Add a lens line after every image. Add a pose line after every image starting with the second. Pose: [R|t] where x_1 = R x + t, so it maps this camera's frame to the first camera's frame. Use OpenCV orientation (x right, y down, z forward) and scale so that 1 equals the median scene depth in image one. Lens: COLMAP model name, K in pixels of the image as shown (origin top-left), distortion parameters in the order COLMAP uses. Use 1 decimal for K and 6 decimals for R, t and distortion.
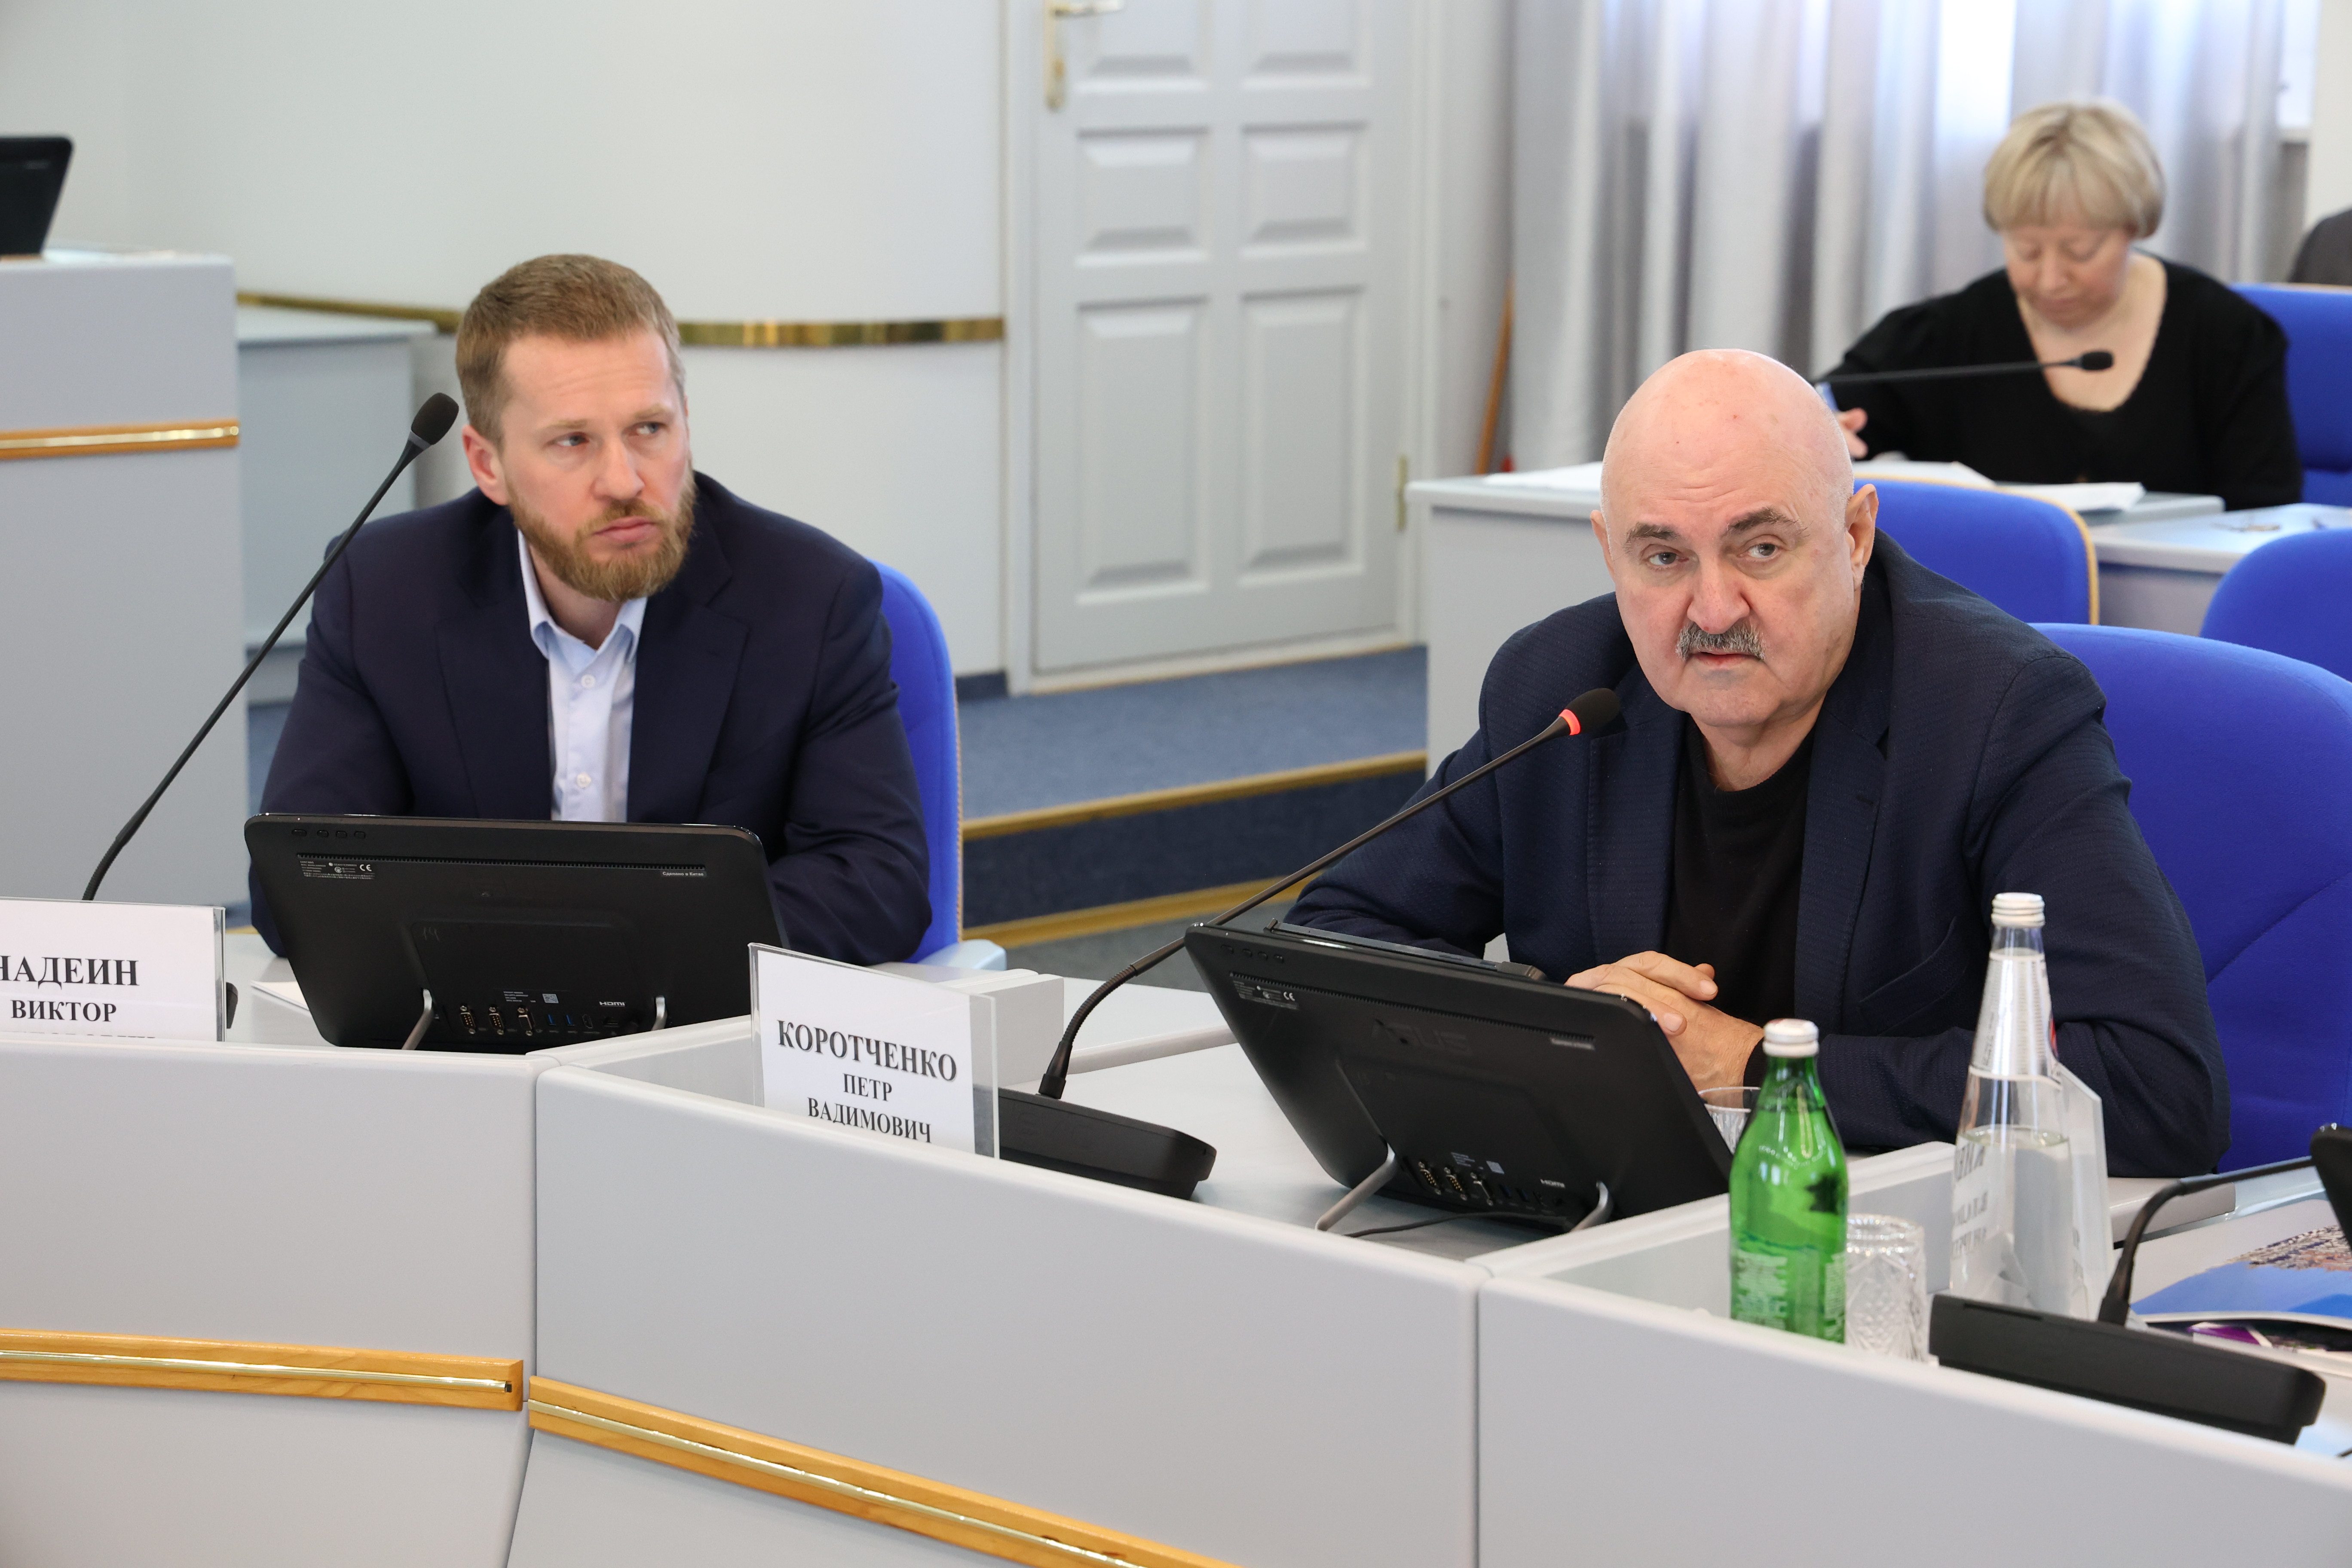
lens RADIAL K [[5765.2, 0, 1176.0], [0, 5765.2, 784.0], [0, 0, 1]] dist [0.573380, 0.438158]
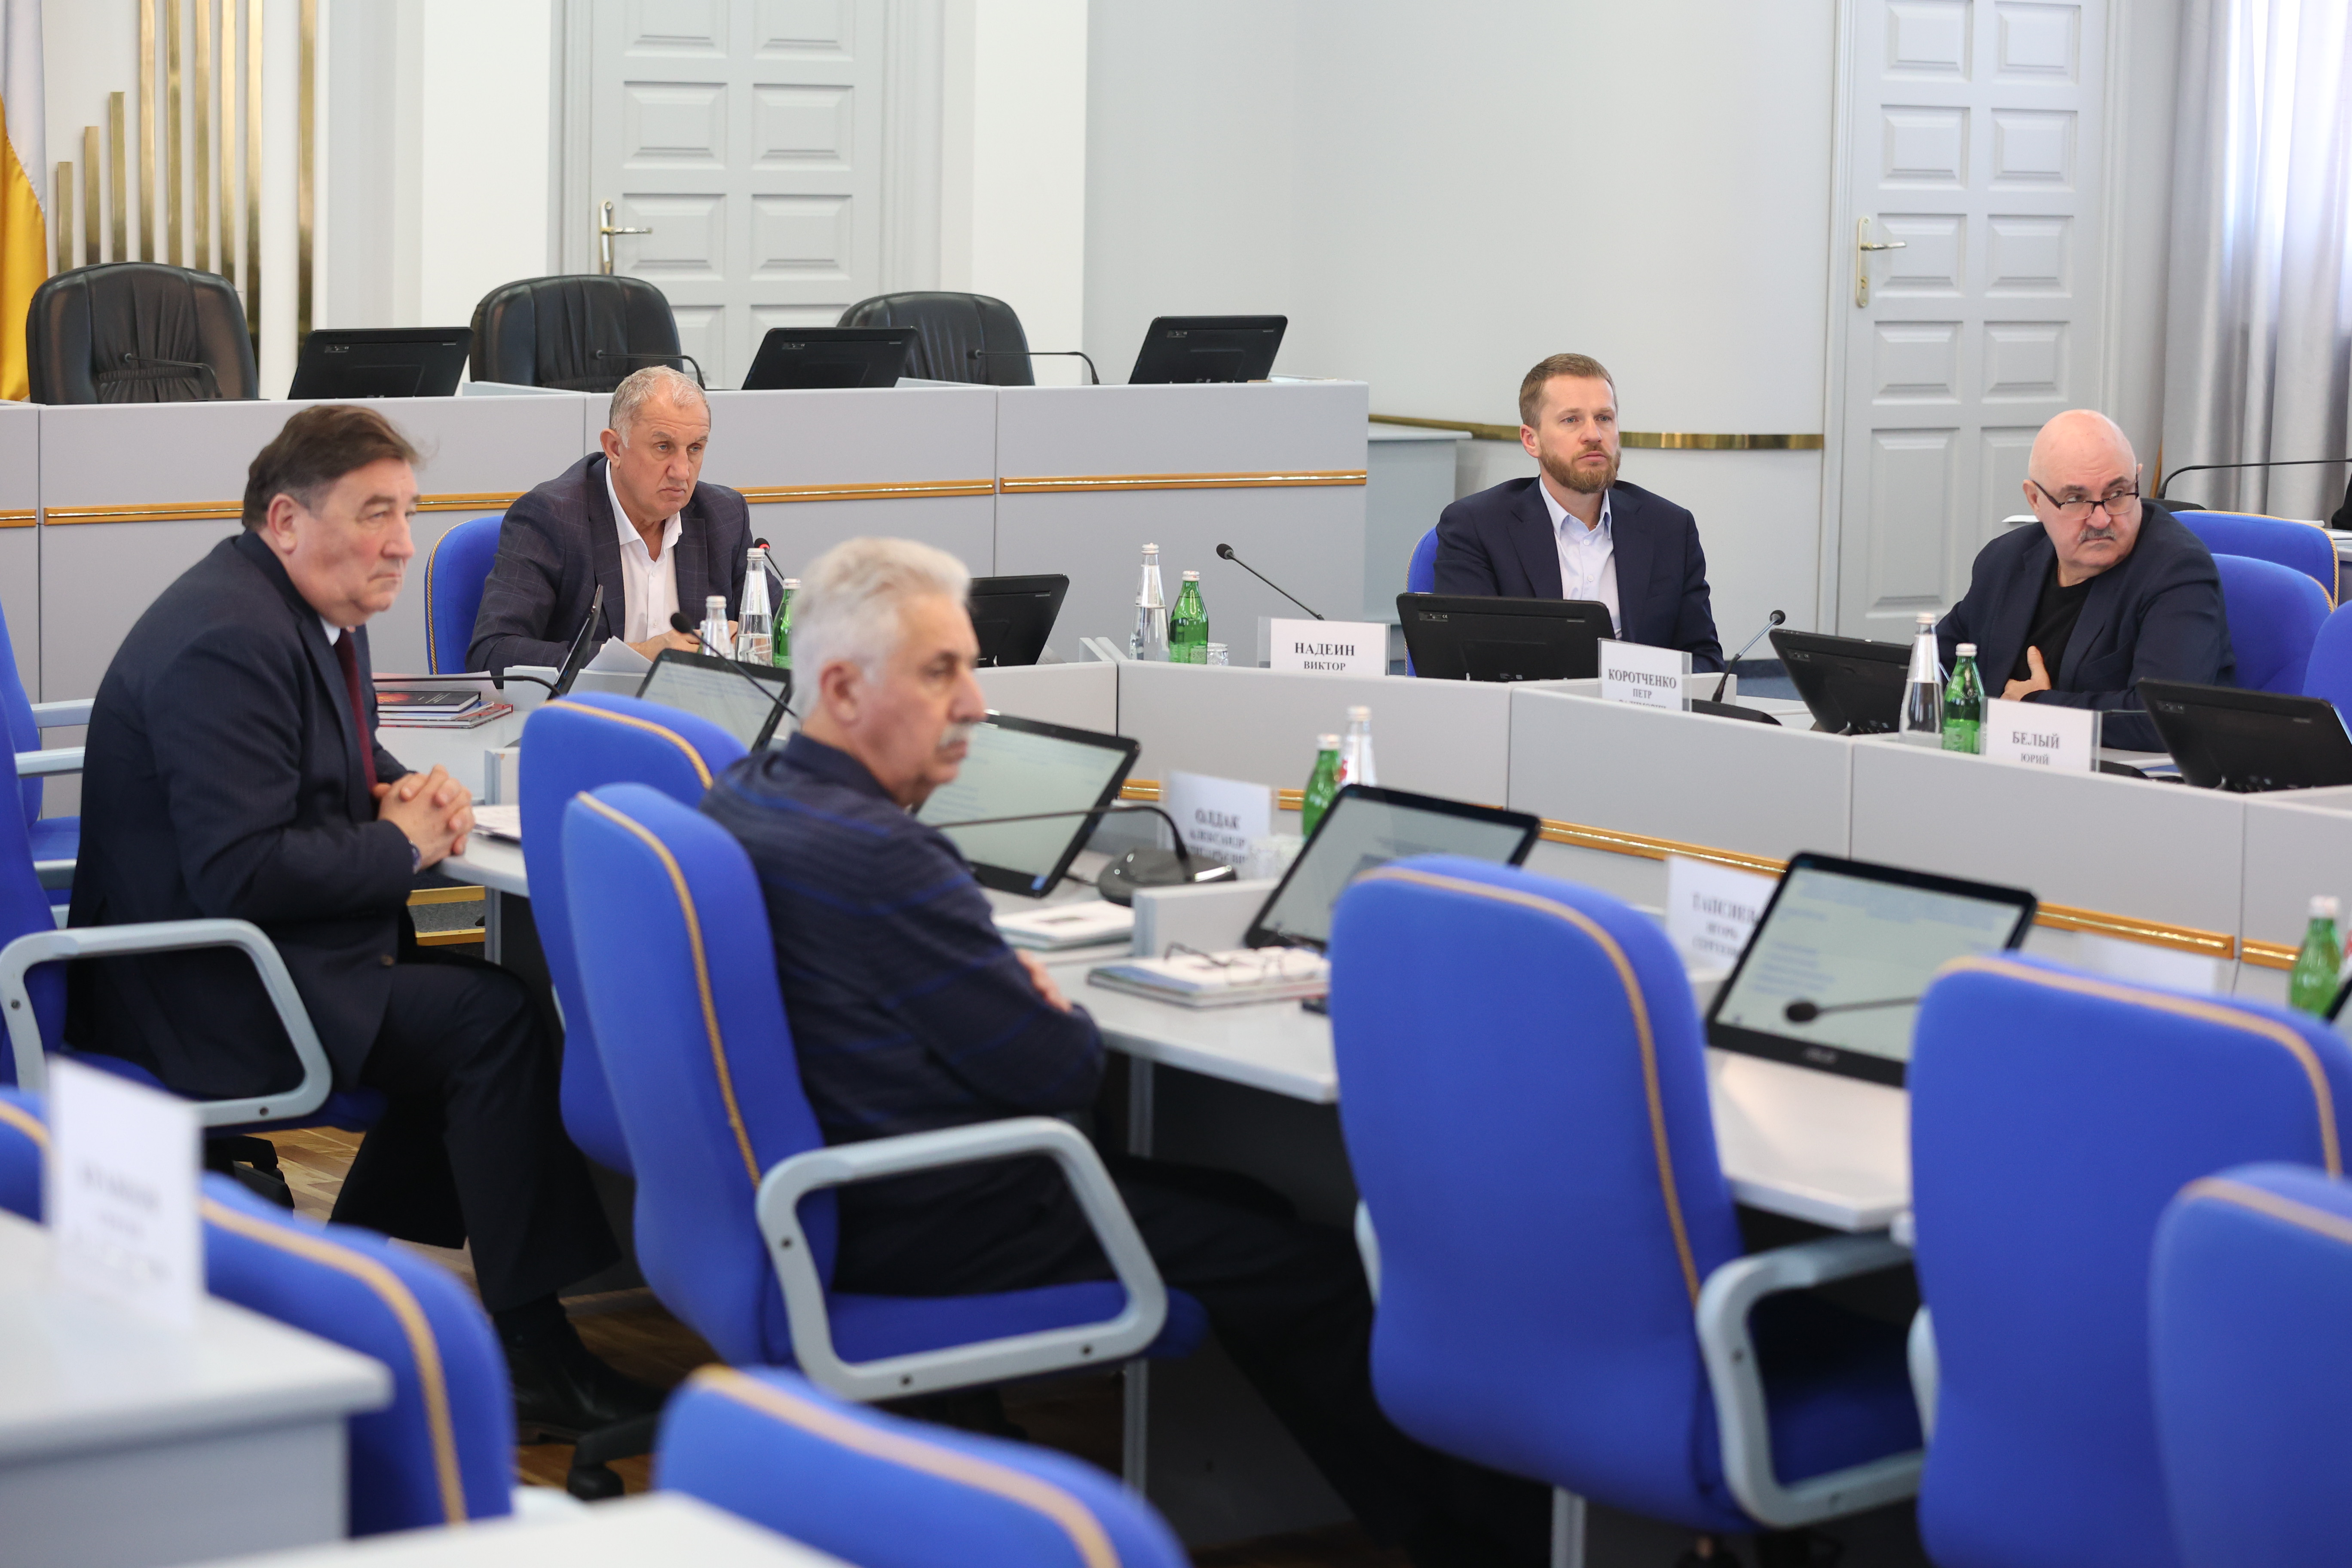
lens RADIAL K [[5607.3, 0, 1176.0], [0, 5607.3, 784.0], [0, 0, 1]] dist [0.031485, 0.128789]
pose [[0.984769, 0.028039, -0.171592, 0.063270], [-0.034903, 0.998701, -0.037114, 0.080568], [0.170328, 0.042538, 0.984469, -0.559769]]
